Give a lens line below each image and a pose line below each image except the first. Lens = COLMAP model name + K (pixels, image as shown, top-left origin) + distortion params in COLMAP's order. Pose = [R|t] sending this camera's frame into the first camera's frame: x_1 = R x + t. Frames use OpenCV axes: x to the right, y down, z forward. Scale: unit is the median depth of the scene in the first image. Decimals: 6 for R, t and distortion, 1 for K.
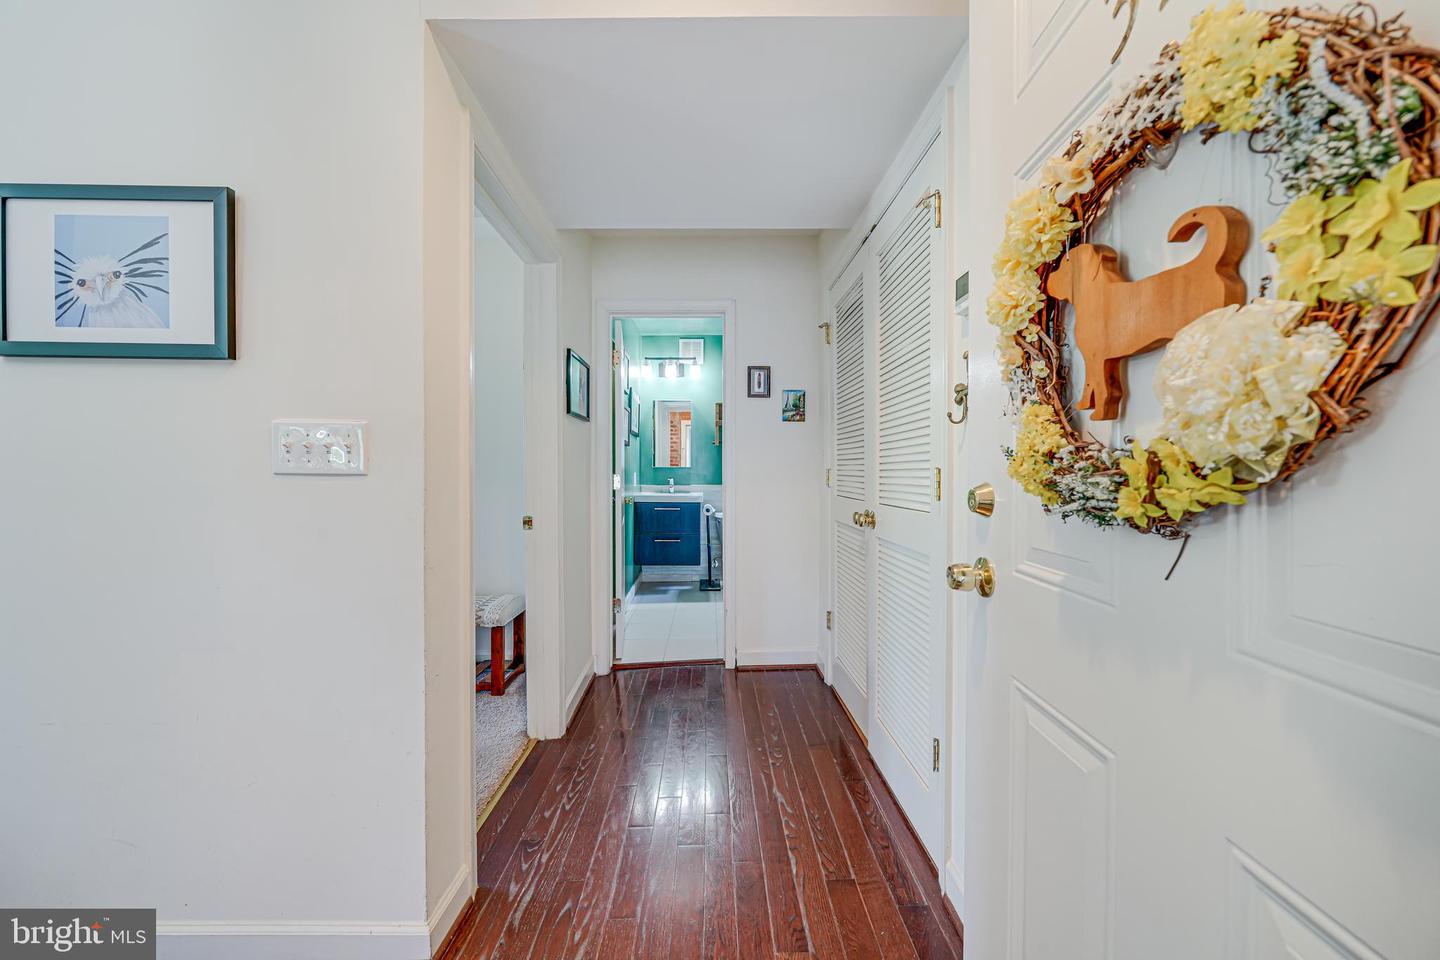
lens RADIAL K [[505.3, 0, 715.5], [0, 505.3, 473.1], [0, 0, 1]] dist [-0.001927, -0.000033]
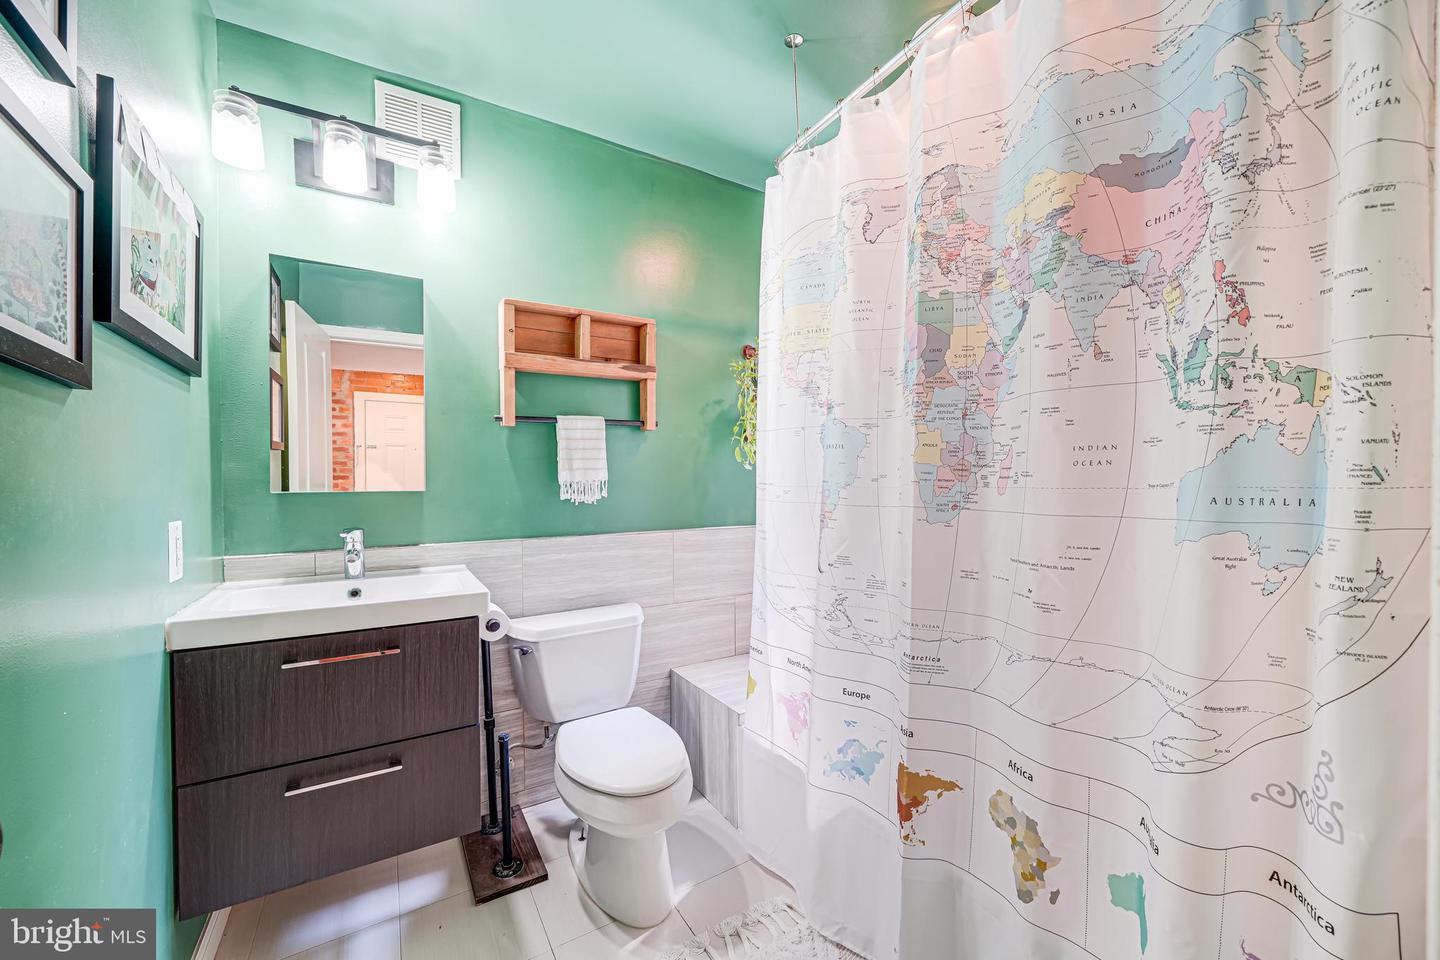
lens RADIAL K [[550.7, 0, 716.2], [0, 550.7, 488.0], [0, 0, 1]] dist [-0.000653, -0.000128]
pose [[0.861983, -0.013169, 0.506766, -0.149662], [0.008969, 0.999902, 0.010729, -0.035646], [-0.506858, -0.004703, 0.862017, 1.364673]]
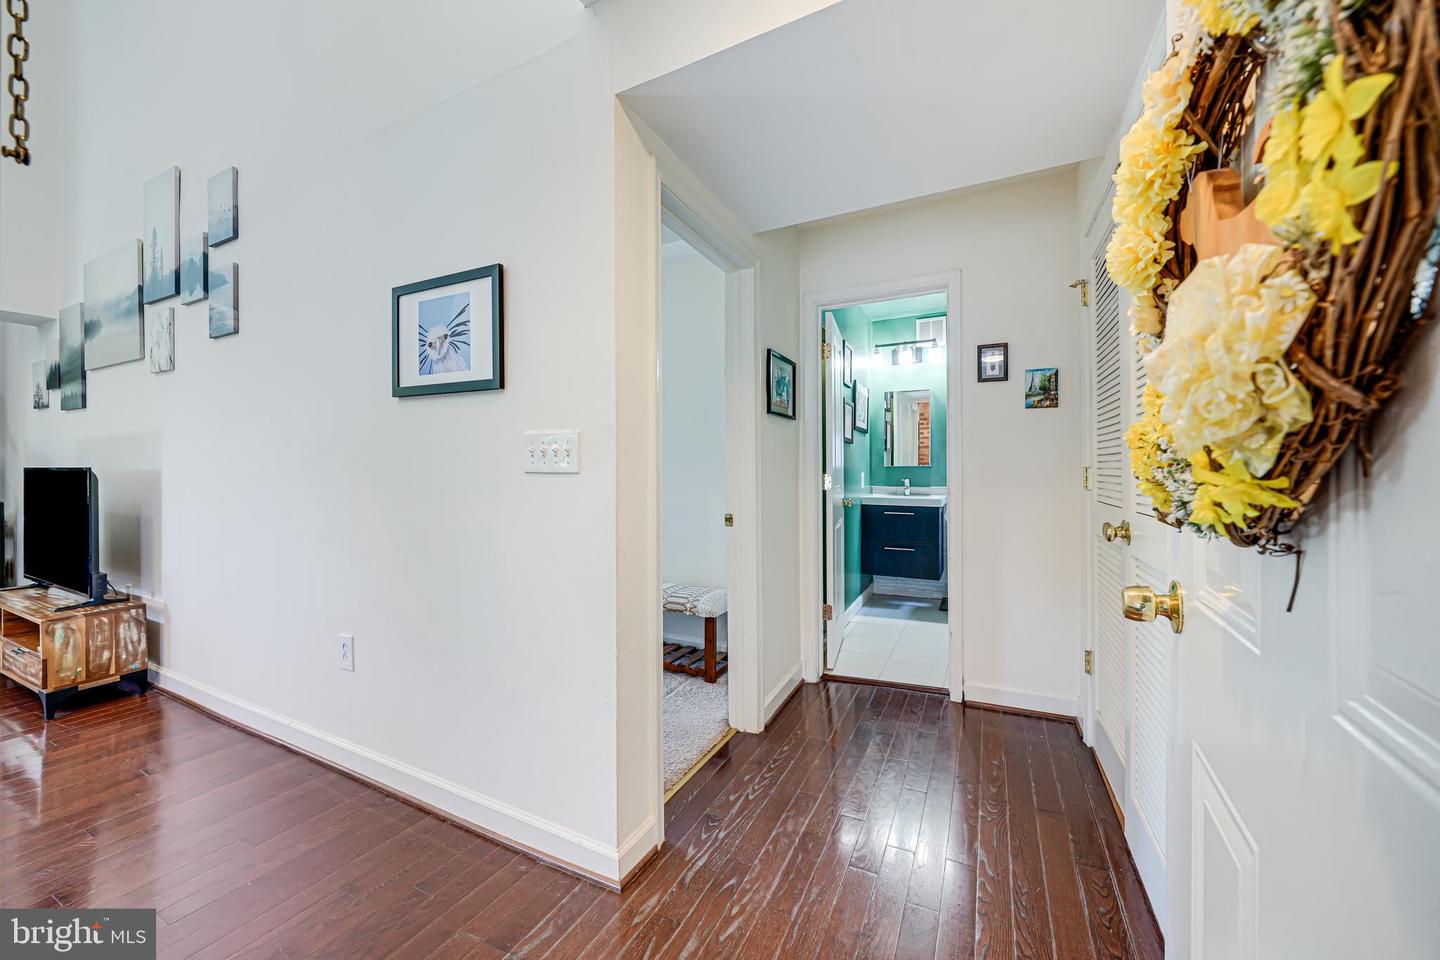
lens RADIAL K [[548.0, 0, 702.2], [0, 548.0, 471.6], [0, 0, 1]] dist [0.000668, 0.000234]
pose [[0.881073, -0.001850, -0.472978, 0.113498], [0.000184, 0.999994, -0.003569, 0.001862], [0.472981, 0.003057, 0.881067, -0.024962]]
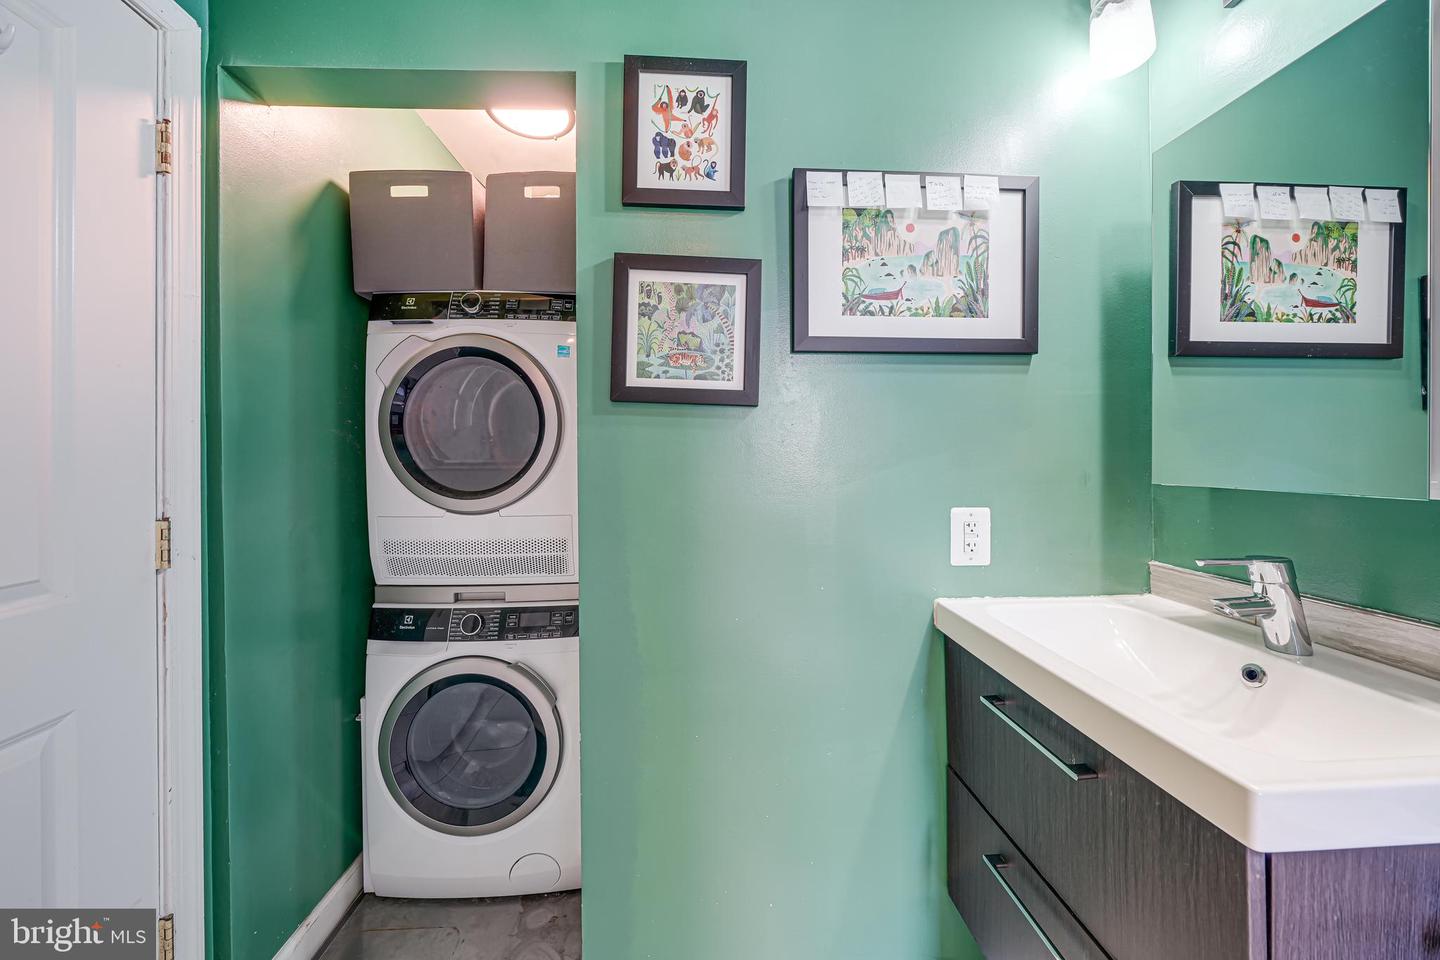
lens RADIAL K [[505.3, 0, 715.5], [0, 505.3, 473.1], [0, 0, 1]] dist [-0.001927, -0.000033]
pose [[0.011304, 0.005479, -0.999921, 0.156436], [-0.008551, 0.999949, 0.005382, -0.038488], [0.999900, 0.008489, 0.011350, 1.834227]]
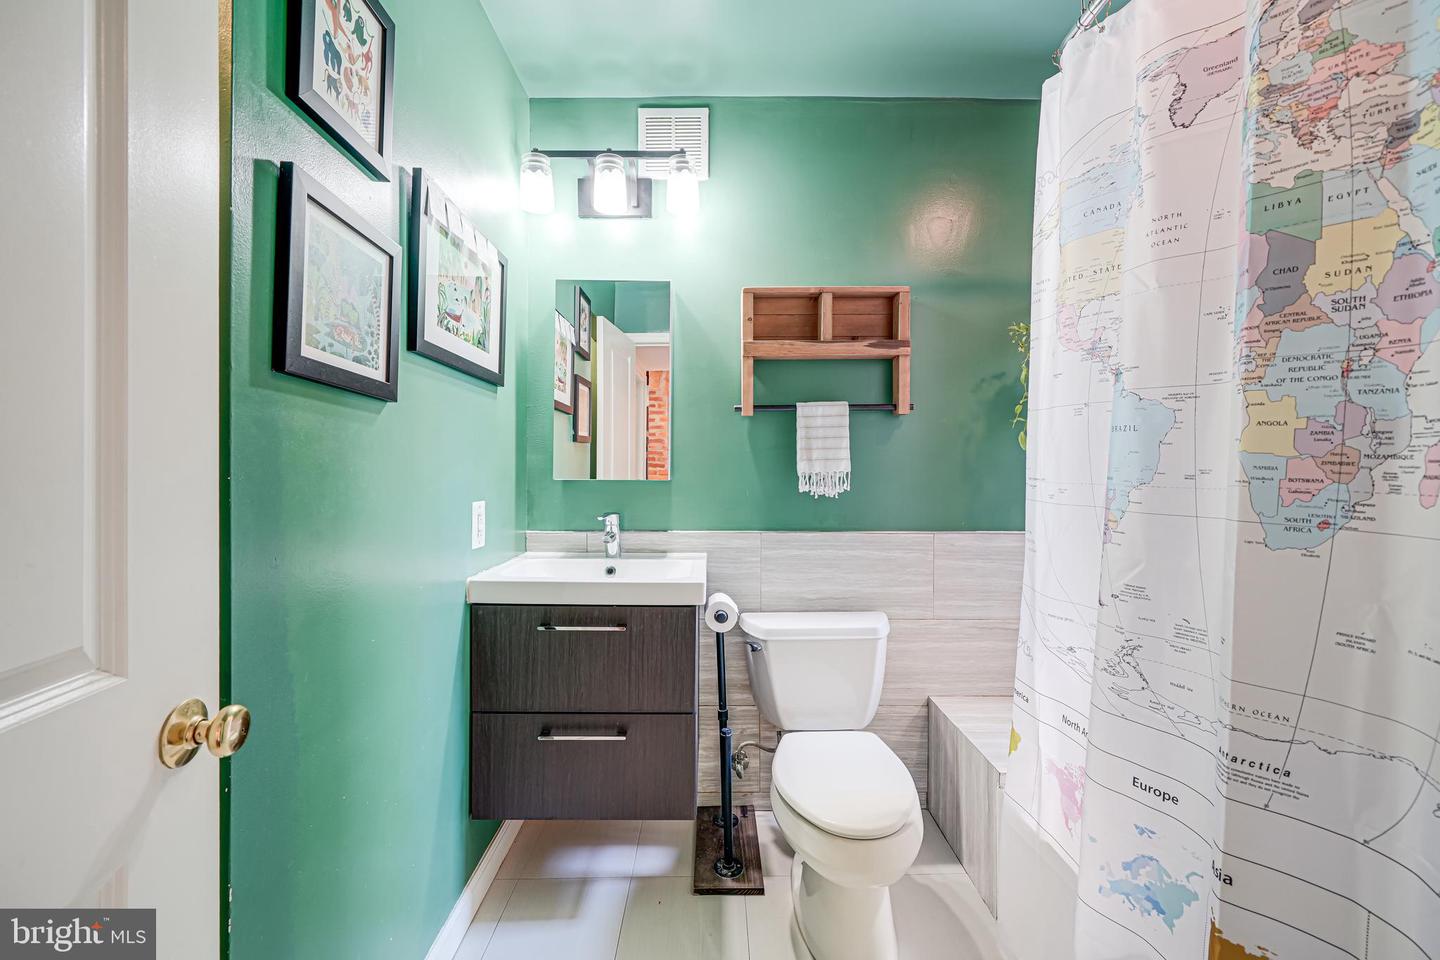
lens RADIAL K [[588.8, 0, 719.5], [0, 588.8, 468.3], [0, 0, 1]] dist [-0.000451, -0.000066]
pose [[0.999994, 0.003357, 0.000517, -0.035728], [-0.003353, 0.999968, -0.007322, -0.038692], [-0.000541, 0.007320, 0.999973, 1.364601]]
